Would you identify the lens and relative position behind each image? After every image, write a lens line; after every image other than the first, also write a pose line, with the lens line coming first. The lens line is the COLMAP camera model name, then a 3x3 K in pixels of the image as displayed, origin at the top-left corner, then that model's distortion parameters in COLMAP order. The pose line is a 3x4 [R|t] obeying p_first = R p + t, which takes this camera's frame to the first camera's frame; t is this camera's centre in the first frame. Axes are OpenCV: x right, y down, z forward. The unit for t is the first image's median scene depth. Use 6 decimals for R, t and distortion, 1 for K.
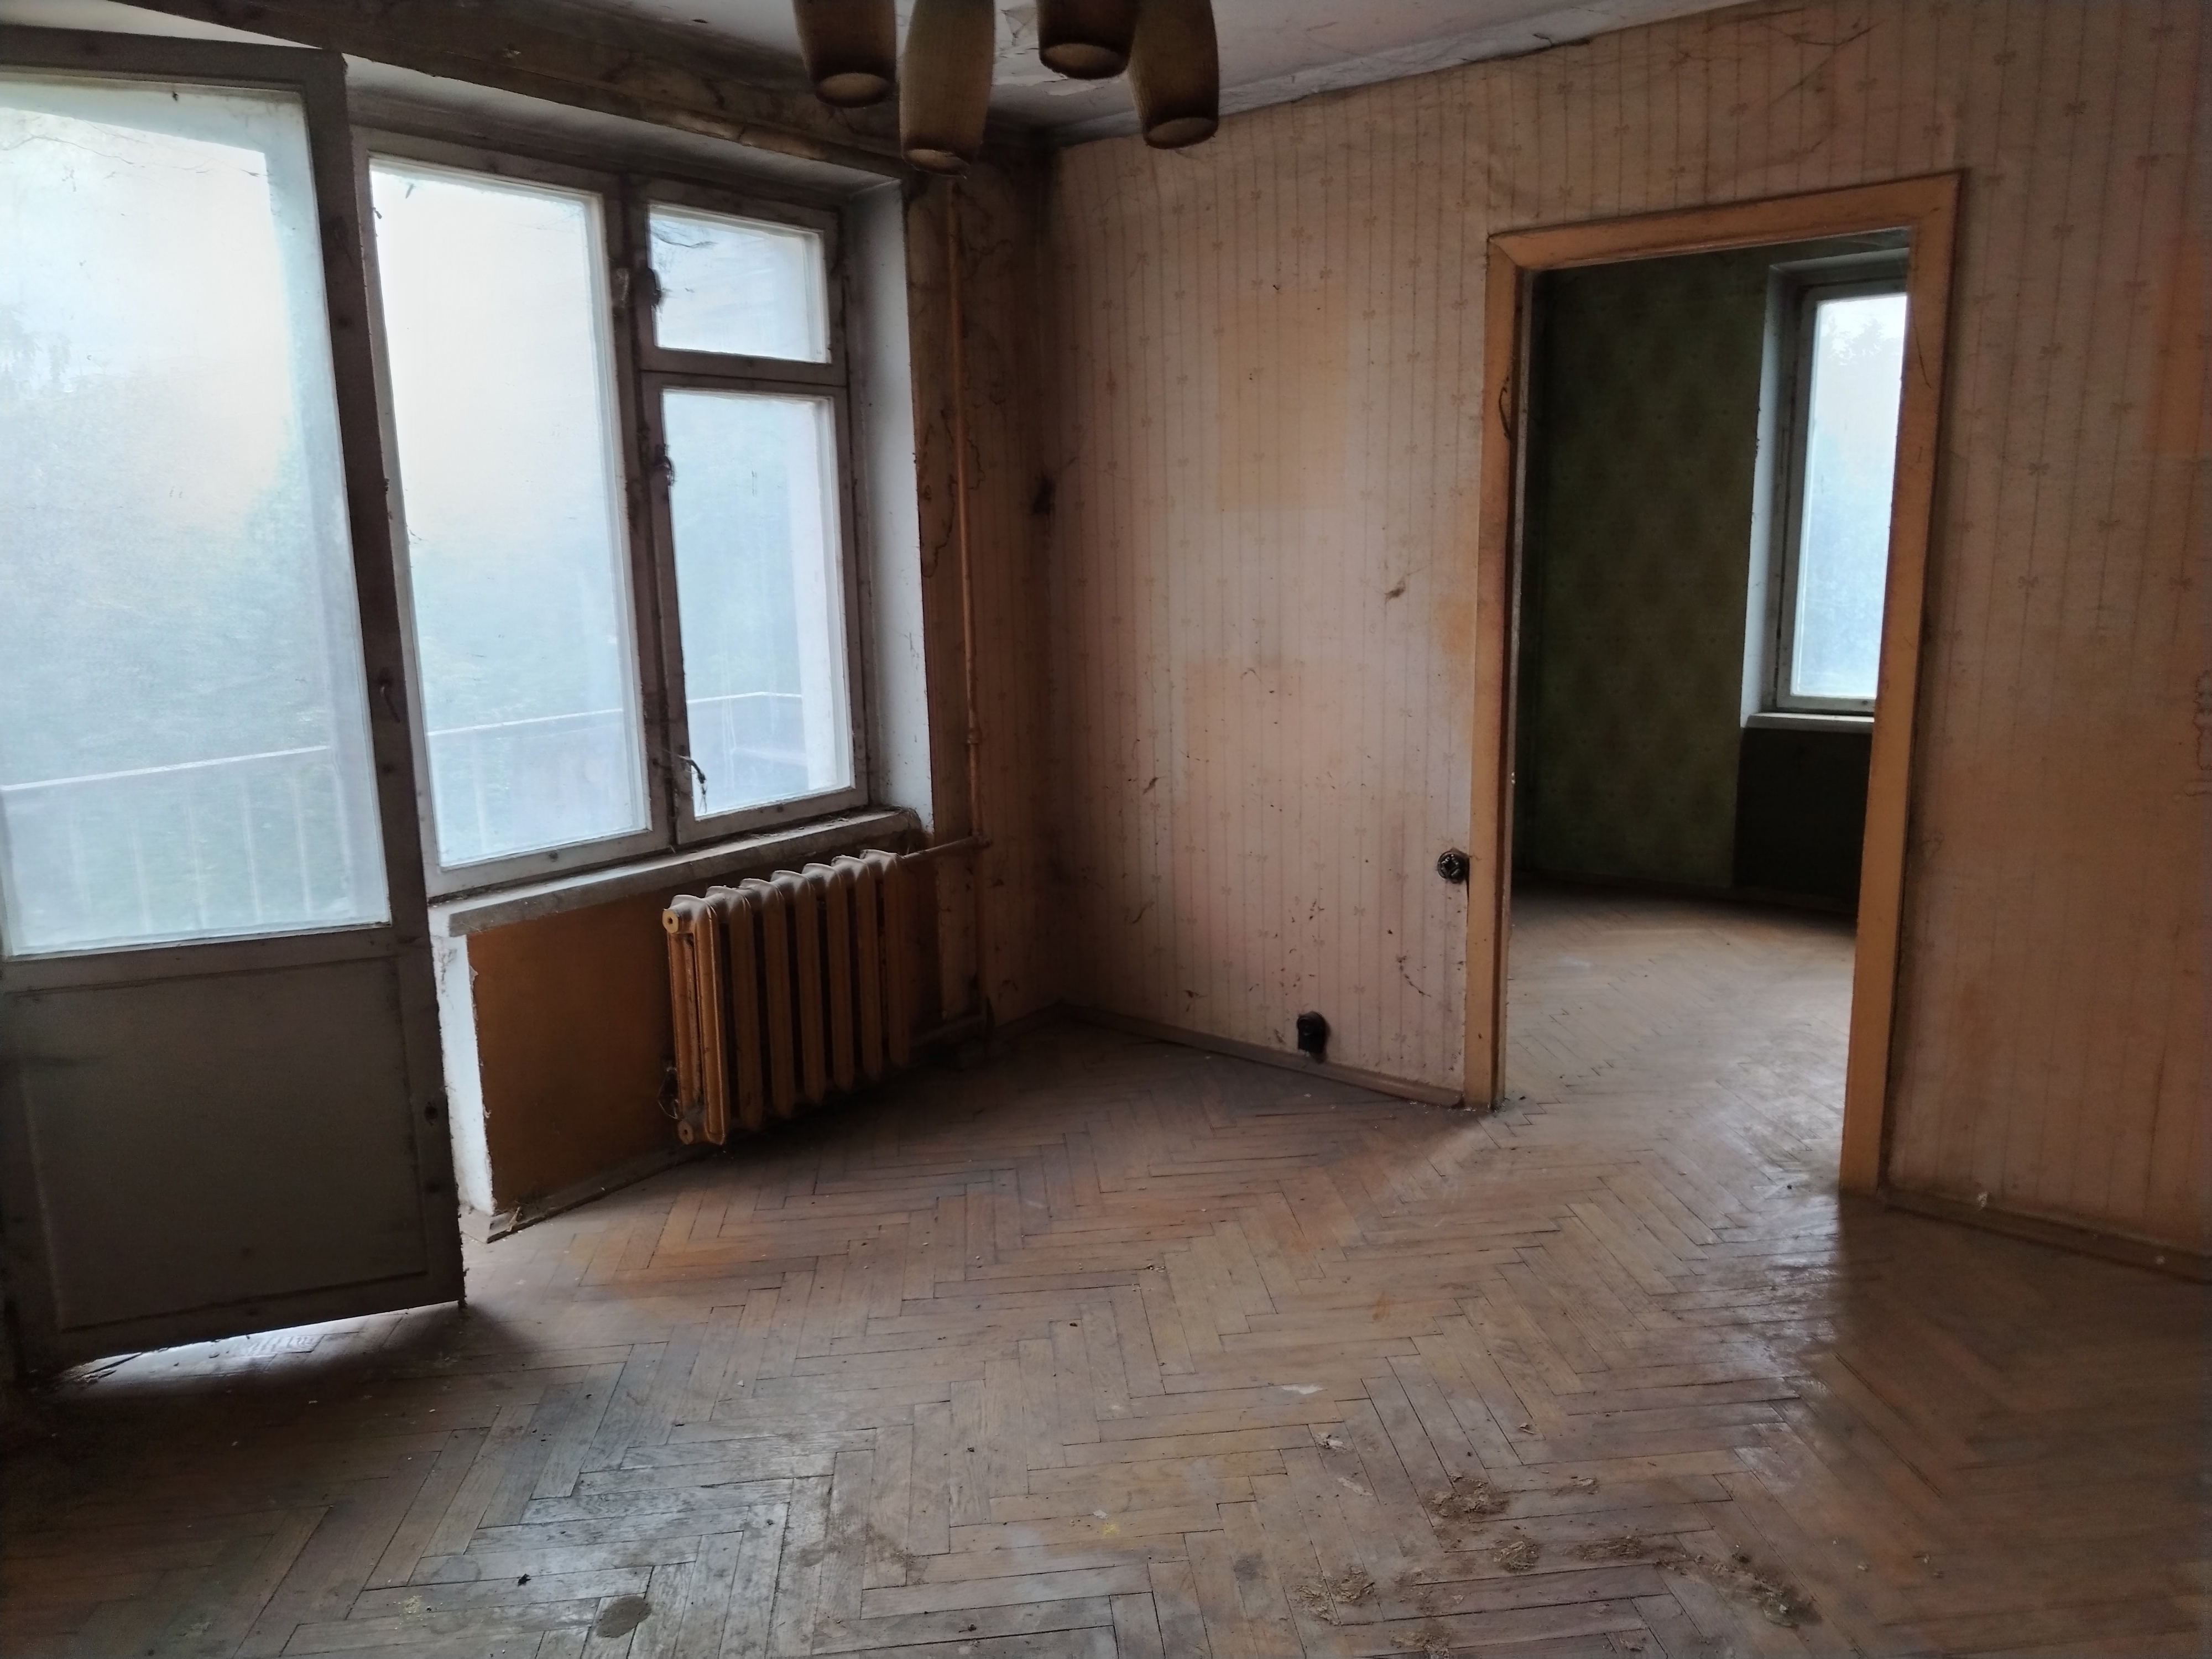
lens RADIAL K [[1538.3, 0, 1120.9], [0, 1538.3, 819.7], [0, 0, 1]] dist [0.069337, -0.091217]
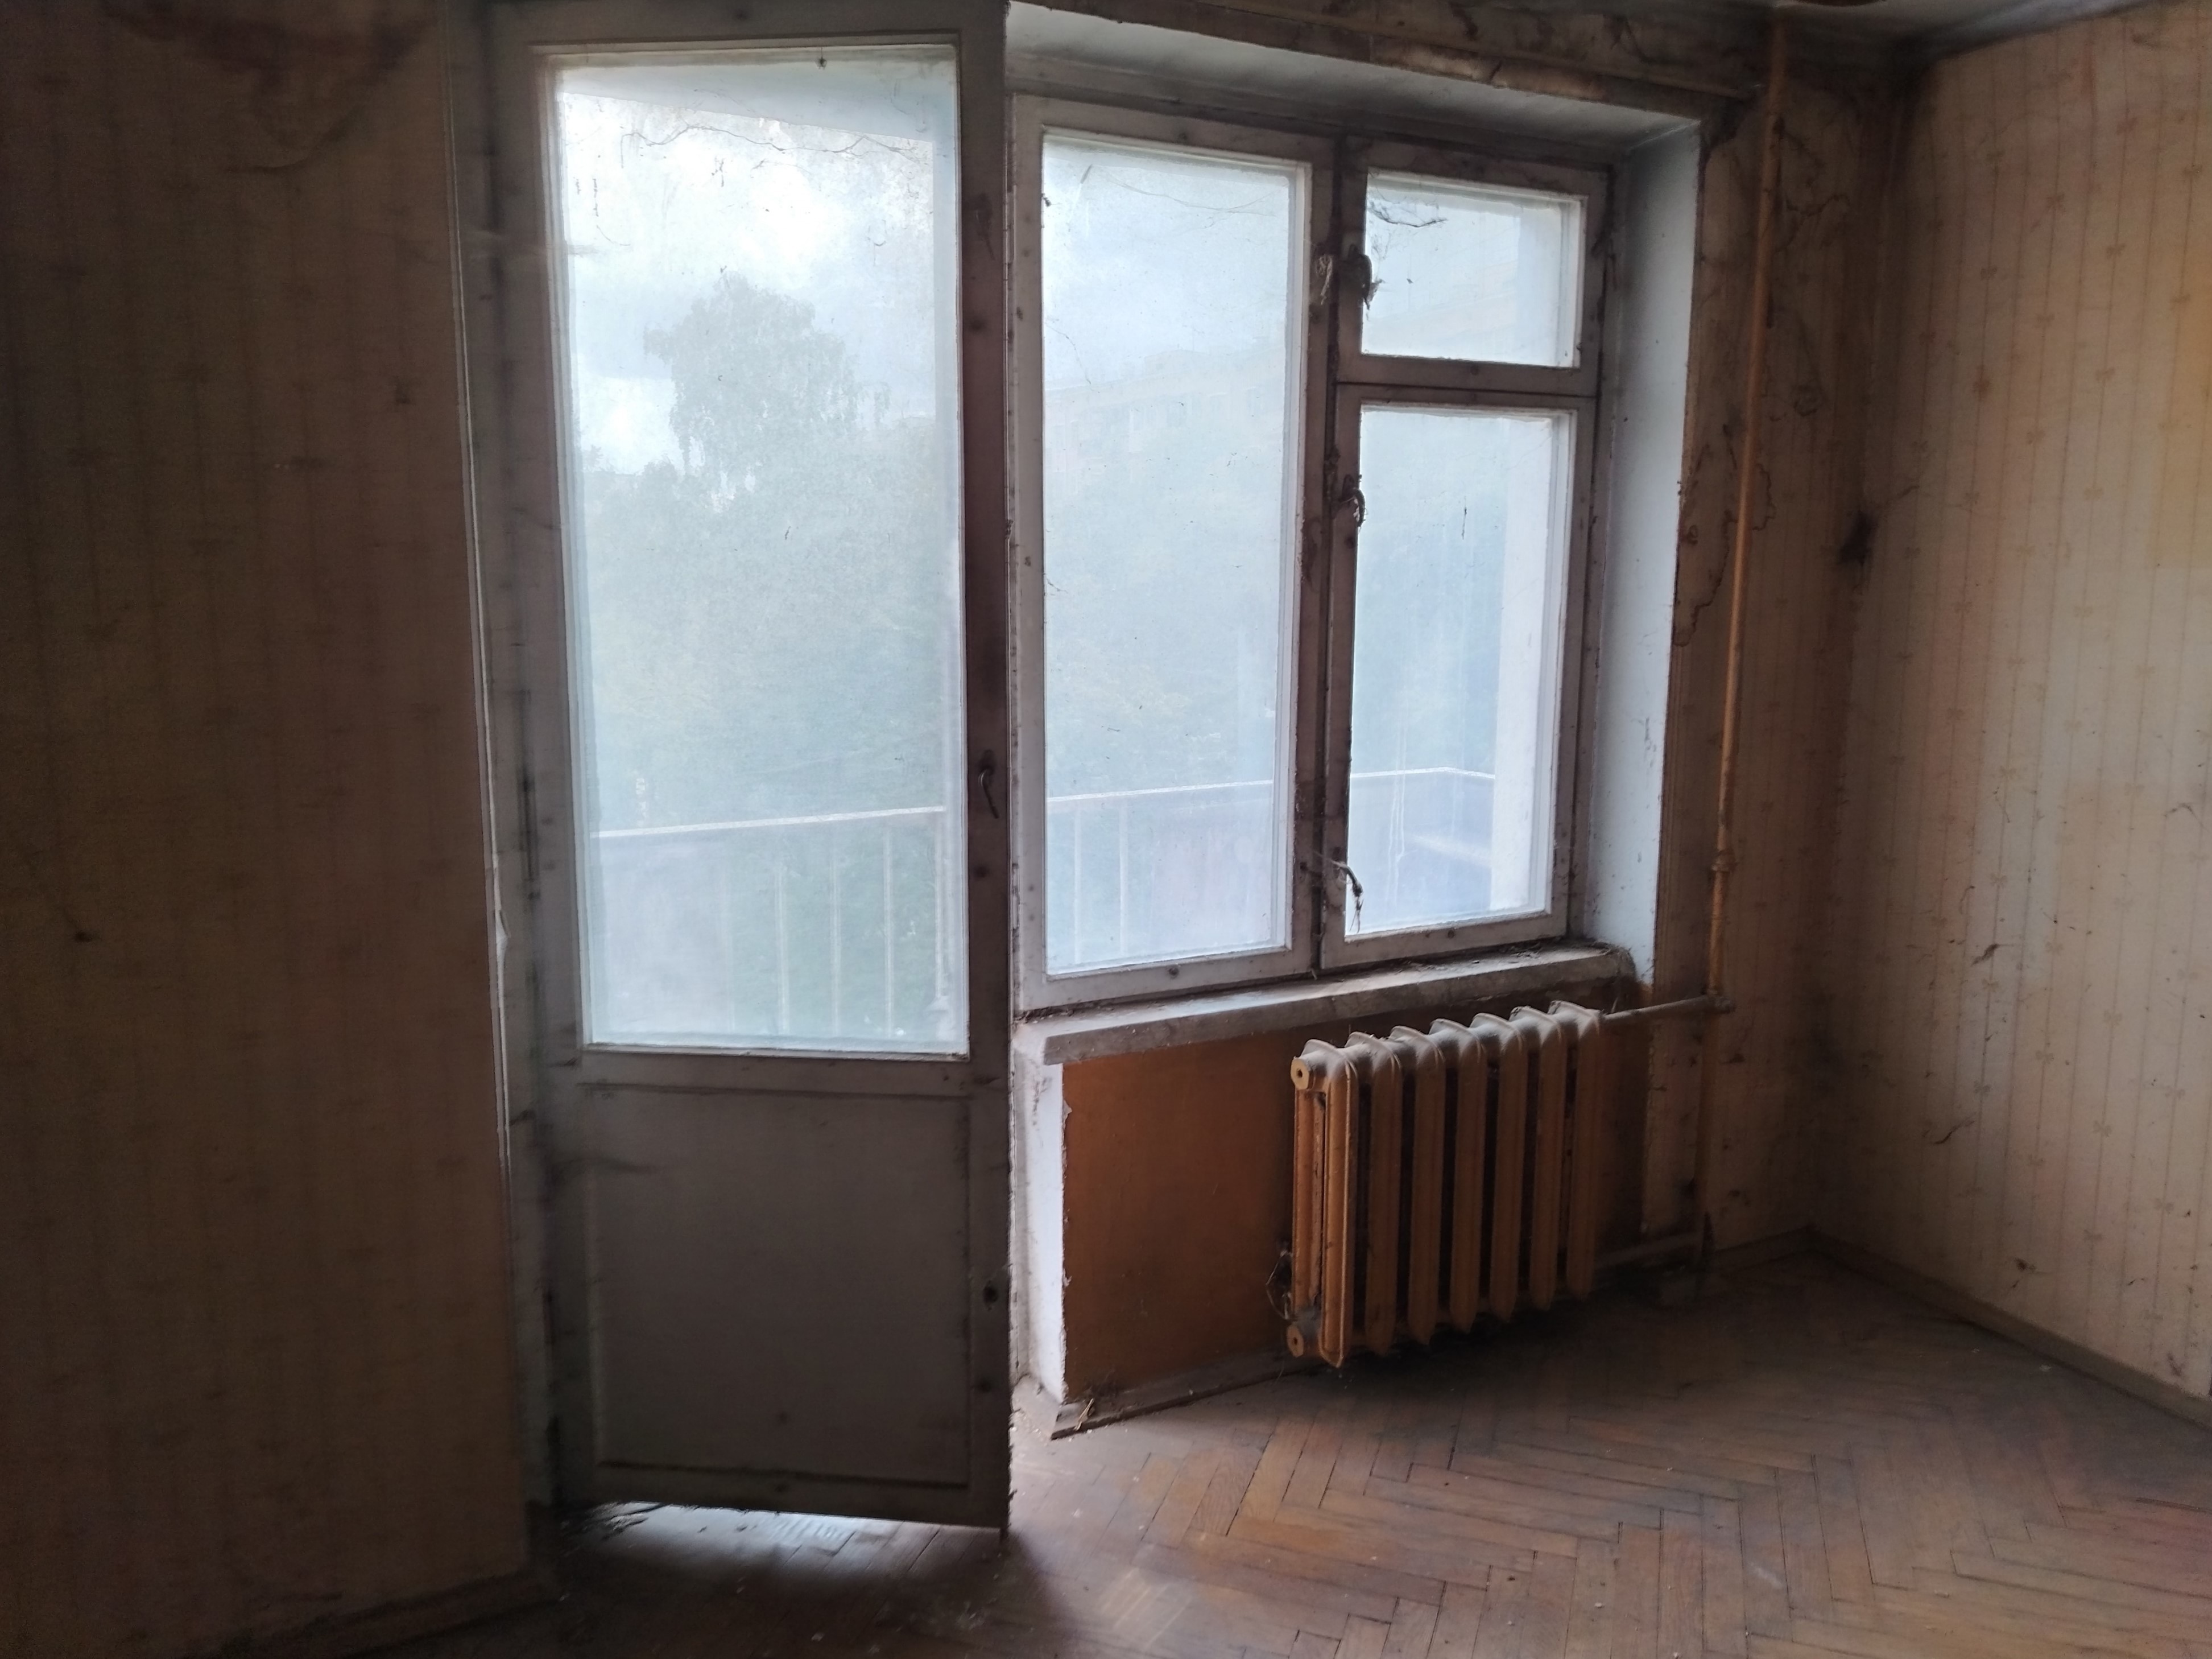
lens RADIAL K [[1538.5, 0, 1120.9], [0, 1538.5, 819.7], [0, 0, 1]] dist [0.069337, -0.091217]
pose [[0.903343, 0.090120, -0.419344, -0.051454], [-0.098536, 0.995132, 0.001596, -0.052641], [0.417446, 0.039879, 0.907826, 0.225501]]
